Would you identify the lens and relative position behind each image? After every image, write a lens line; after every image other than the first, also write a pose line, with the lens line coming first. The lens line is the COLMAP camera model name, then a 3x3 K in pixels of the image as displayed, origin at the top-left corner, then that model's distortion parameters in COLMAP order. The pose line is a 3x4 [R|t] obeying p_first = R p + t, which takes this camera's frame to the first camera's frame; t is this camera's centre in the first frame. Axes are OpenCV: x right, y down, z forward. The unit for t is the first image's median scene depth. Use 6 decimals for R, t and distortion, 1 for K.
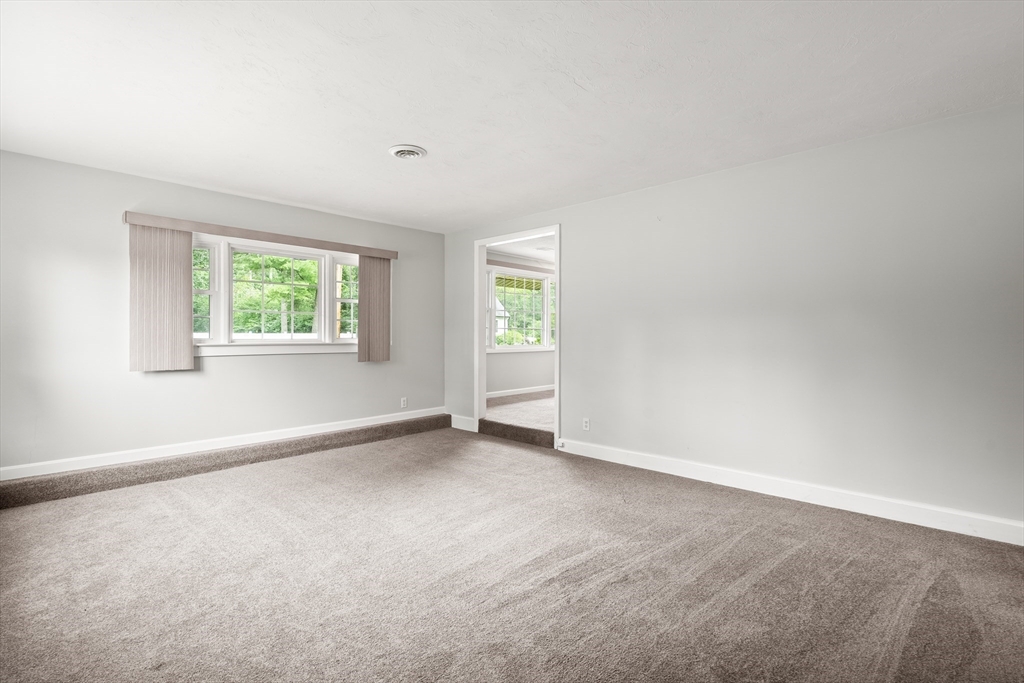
lens RADIAL K [[463.2, 0, 512.0], [0, 463.2, 341.5], [0, 0, 1]] dist [0.000608, 0.000744]
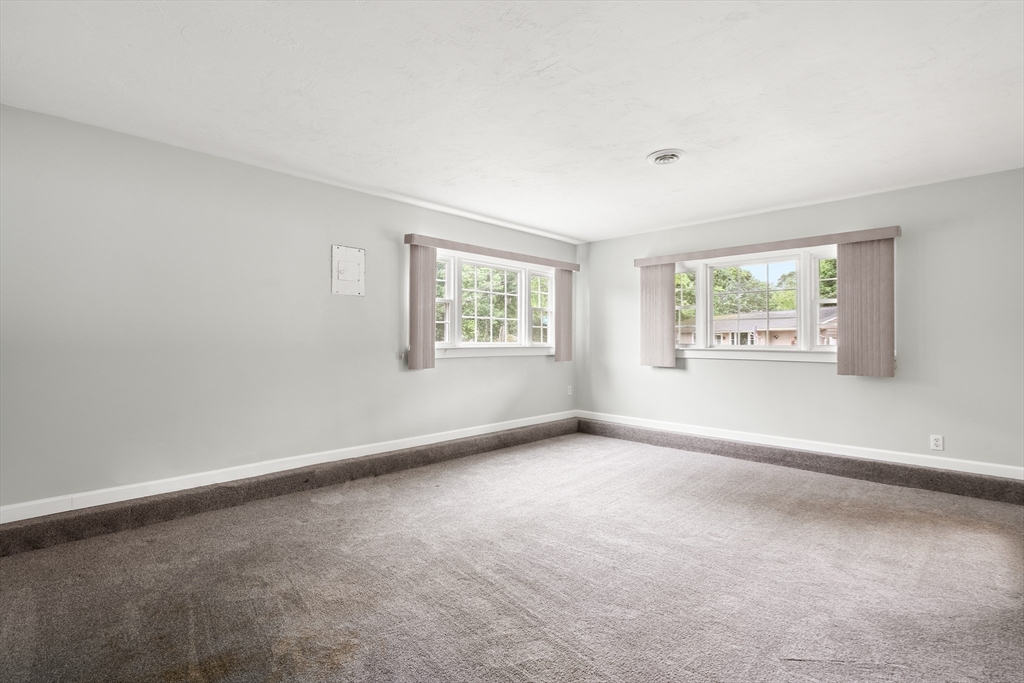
lens RADIAL K [[463.2, 0, 512.0], [0, 463.2, 341.5], [0, 0, 1]] dist [0.000608, 0.000744]
pose [[0.015194, 0.007781, -0.999854, 0.592318], [-0.014020, 0.999873, 0.007568, -0.015748], [0.999786, 0.013903, 0.015301, 0.503929]]
